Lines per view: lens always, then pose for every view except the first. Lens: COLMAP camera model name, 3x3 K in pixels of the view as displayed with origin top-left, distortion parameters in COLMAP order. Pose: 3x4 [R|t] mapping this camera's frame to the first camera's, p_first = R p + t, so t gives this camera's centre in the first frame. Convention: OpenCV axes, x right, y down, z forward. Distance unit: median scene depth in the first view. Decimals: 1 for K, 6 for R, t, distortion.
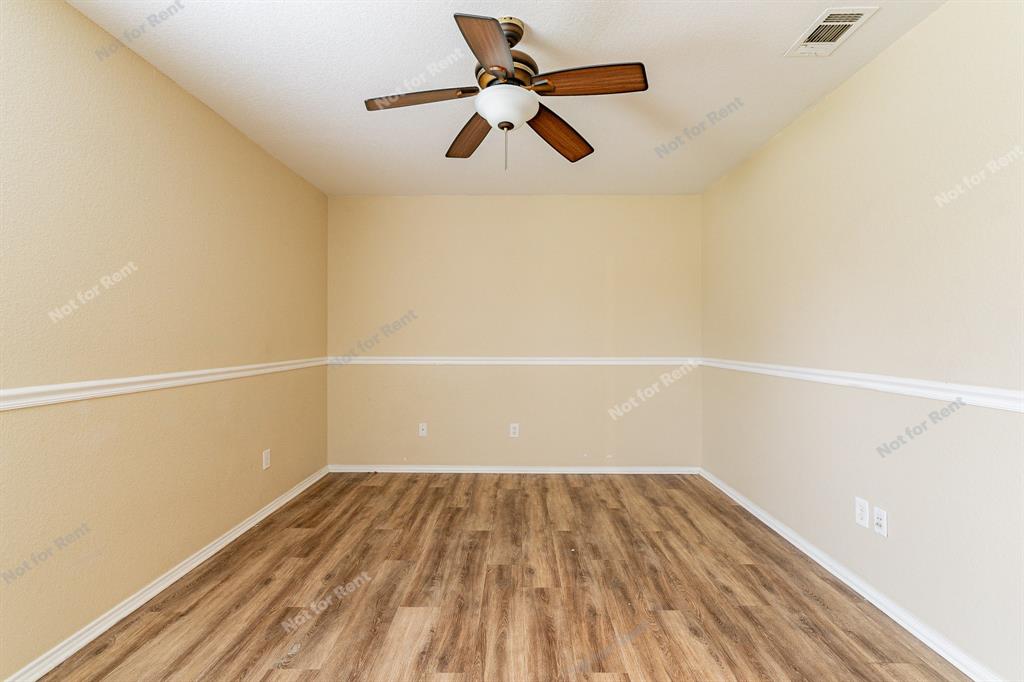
lens RADIAL K [[463.5, 0, 511.9], [0, 463.5, 334.3], [0, 0, 1]] dist [-0.001821, 0.000627]
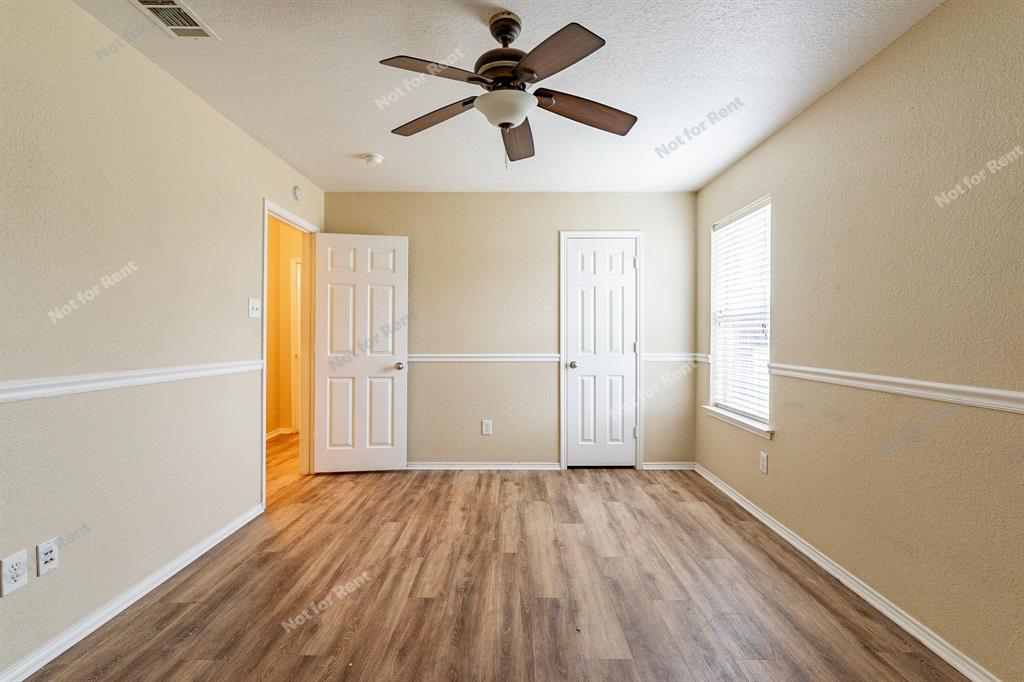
lens RADIAL K [[463.5, 0, 511.9], [0, 463.5, 334.3], [0, 0, 1]] dist [-0.001821, 0.000627]
pose [[-0.999935, -0.004761, -0.010395, -0.017219], [-0.004692, 0.999967, -0.006662, 0.014406], [0.010426, -0.006612, -0.999924, 2.020561]]
